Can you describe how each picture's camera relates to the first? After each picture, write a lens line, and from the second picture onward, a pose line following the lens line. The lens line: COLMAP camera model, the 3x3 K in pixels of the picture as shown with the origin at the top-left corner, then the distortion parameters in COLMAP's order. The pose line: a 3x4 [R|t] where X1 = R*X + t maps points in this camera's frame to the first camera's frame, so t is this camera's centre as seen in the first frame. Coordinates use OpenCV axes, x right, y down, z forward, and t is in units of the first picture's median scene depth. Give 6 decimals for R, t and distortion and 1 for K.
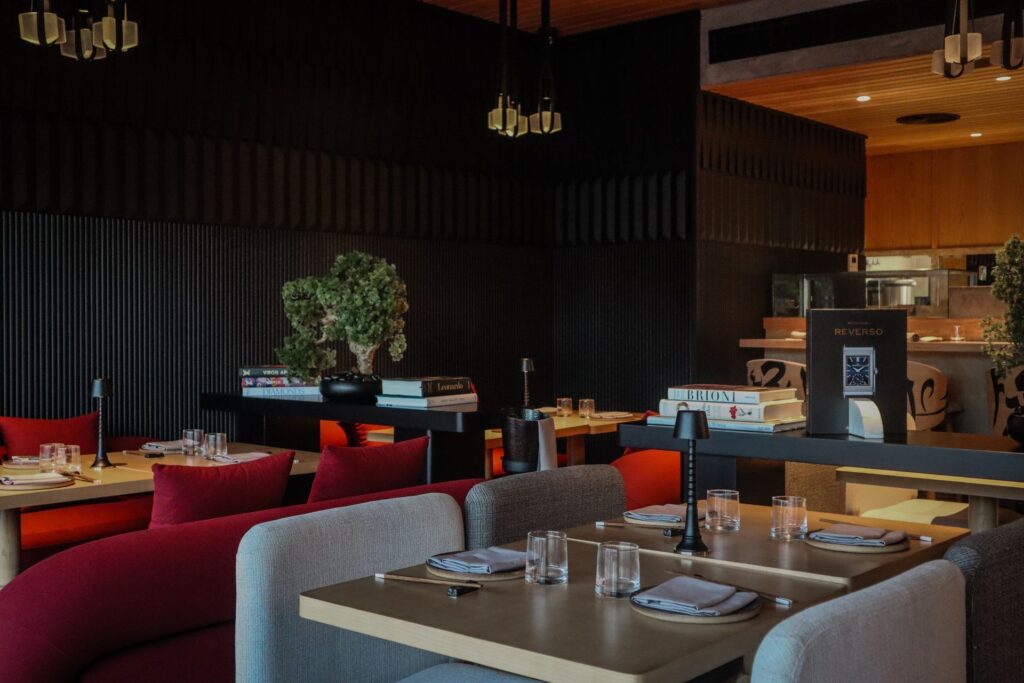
lens RADIAL K [[1135.4, 0, 512.0], [0, 1135.4, 341.5], [0, 0, 1]] dist [0.009845, 0.031347]
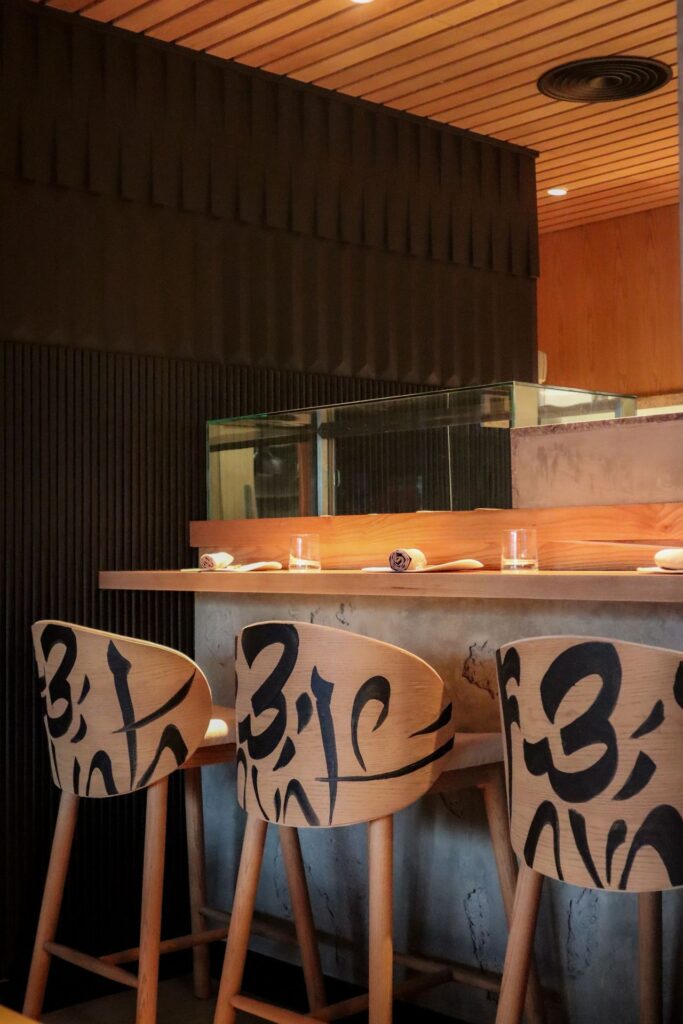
lens RADIAL K [[1367.8, 0, 341.5], [0, 1367.8, 512.0], [0, 0, 1]] dist [-0.001353, 0.069200]
pose [[0.992522, -0.011174, -0.121550, 0.386222], [0.004608, 0.998521, -0.054171, 0.004671], [0.121975, 0.053206, 0.991106, 0.543429]]
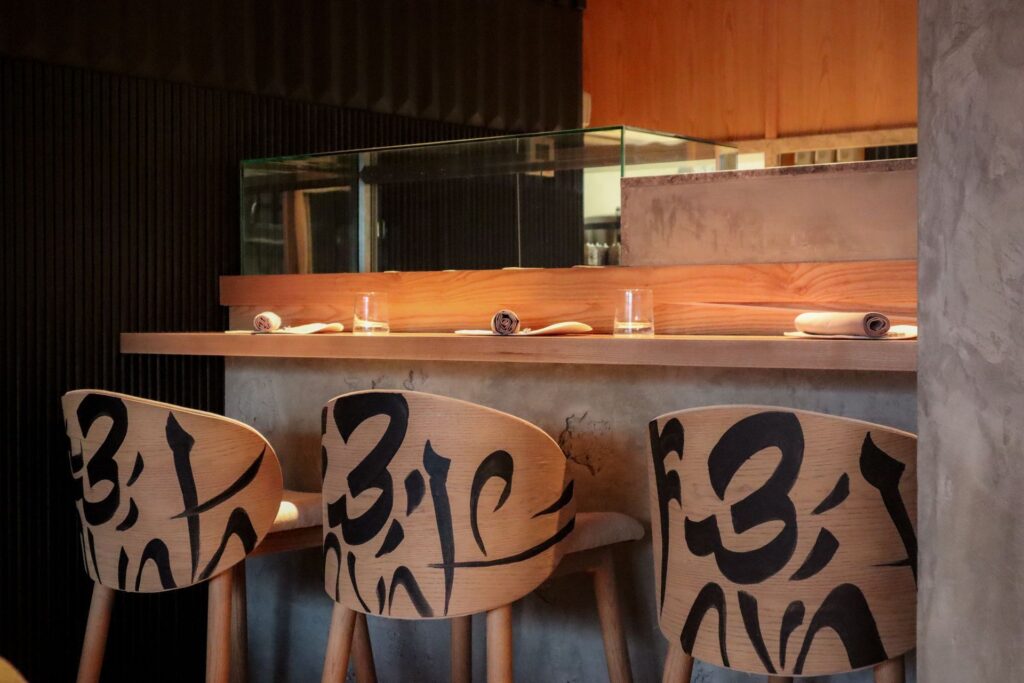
lens RADIAL K [[1540.9, 0, 512.0], [0, 1540.9, 341.5], [0, 0, 1]] dist [0.000806, 0.018291]
pose [[0.998888, -0.001198, 0.047138, 0.331496], [0.001494, 0.999979, -0.006236, 0.004693], [-0.047130, 0.006299, 0.998869, 0.537483]]
